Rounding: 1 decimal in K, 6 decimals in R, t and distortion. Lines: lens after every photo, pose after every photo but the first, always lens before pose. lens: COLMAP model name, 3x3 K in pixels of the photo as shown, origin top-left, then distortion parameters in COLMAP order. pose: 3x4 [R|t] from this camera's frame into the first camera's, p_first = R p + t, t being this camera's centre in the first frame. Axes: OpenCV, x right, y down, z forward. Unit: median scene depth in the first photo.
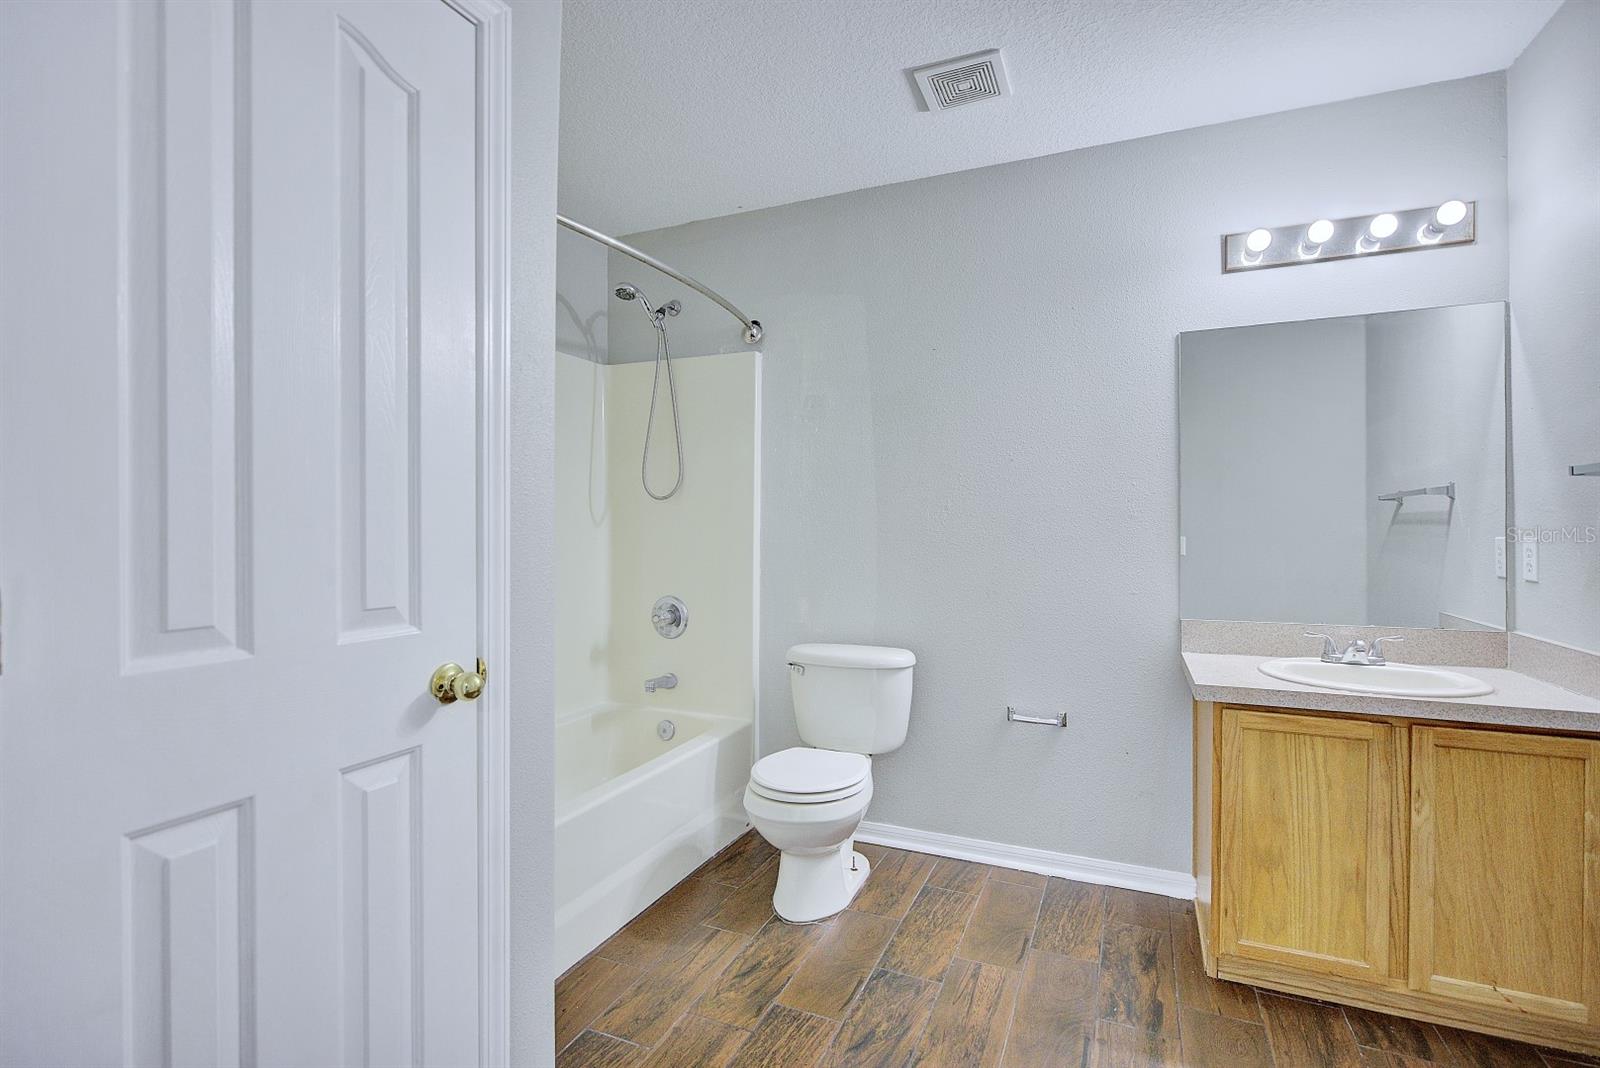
lens RADIAL K [[768.0, 0, 772.5], [0, 768.0, 529.2], [0, 0, 1]] dist [-0.007217, 0.000622]
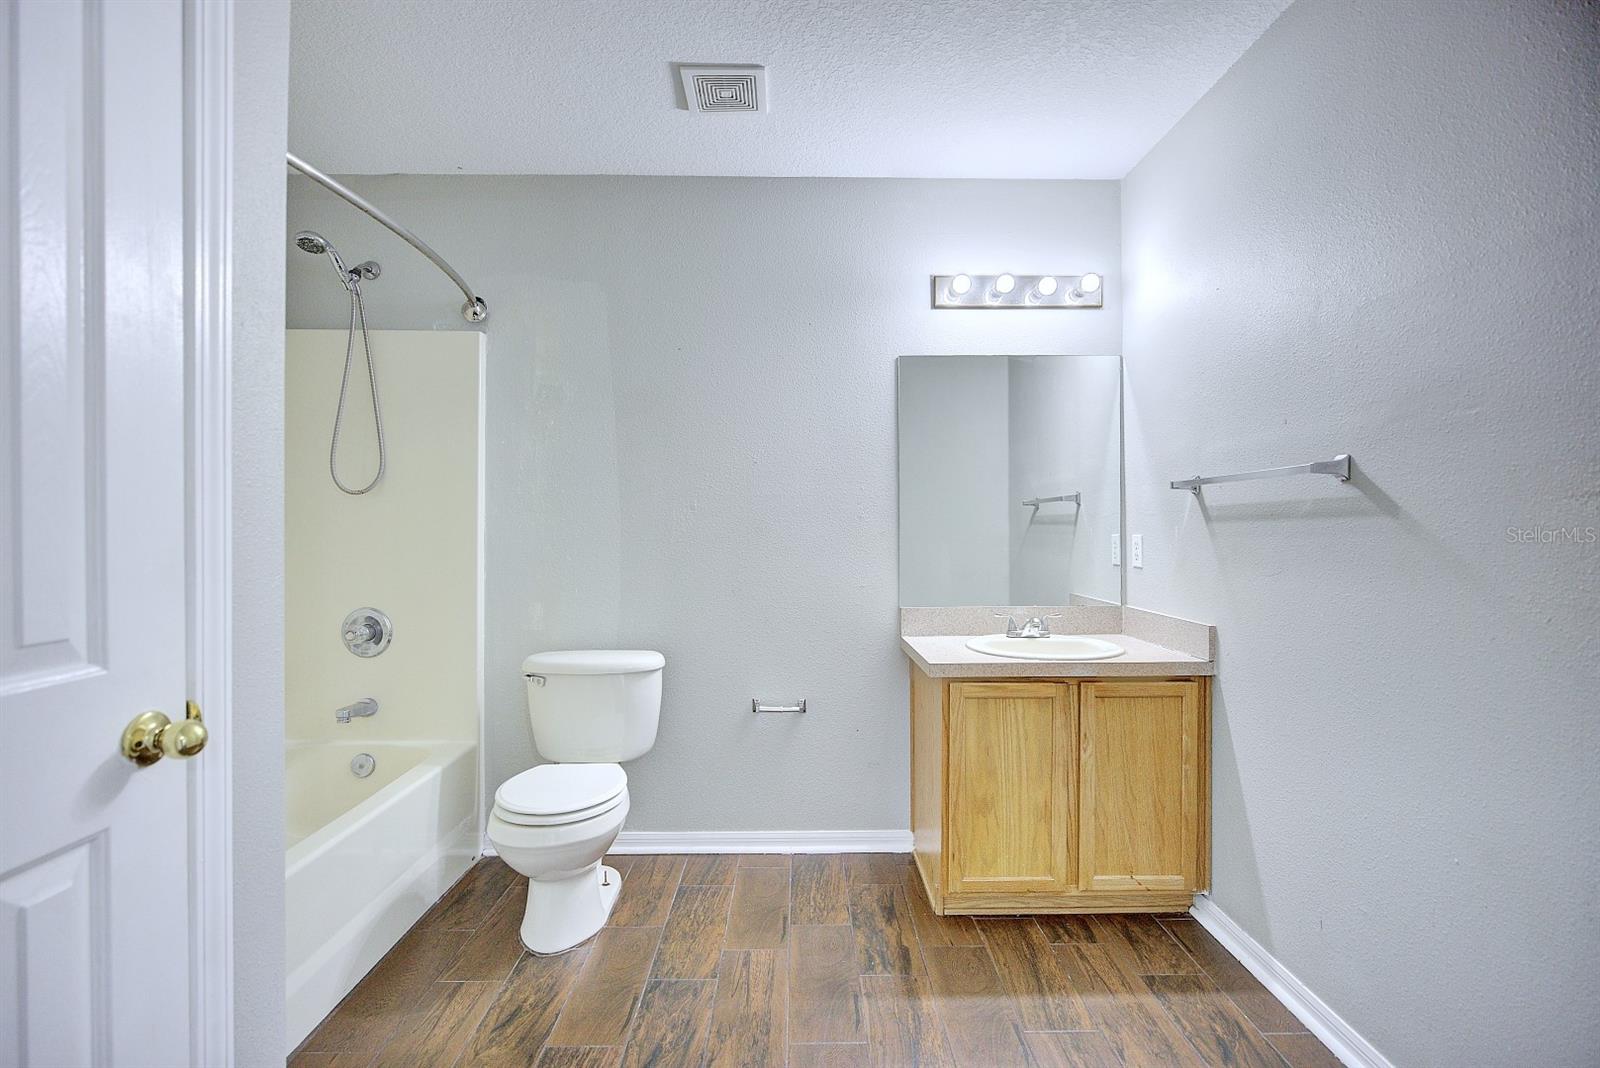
lens RADIAL K [[768.0, 0, 799.7], [0, 768.0, 530.0], [0, 0, 1]] dist [-0.007217, 0.000622]
pose [[0.902345, -0.002124, 0.431009, -0.108000], [0.001457, 0.999997, 0.001877, -0.000356], [-0.431012, -0.001066, 0.902346, 0.040675]]
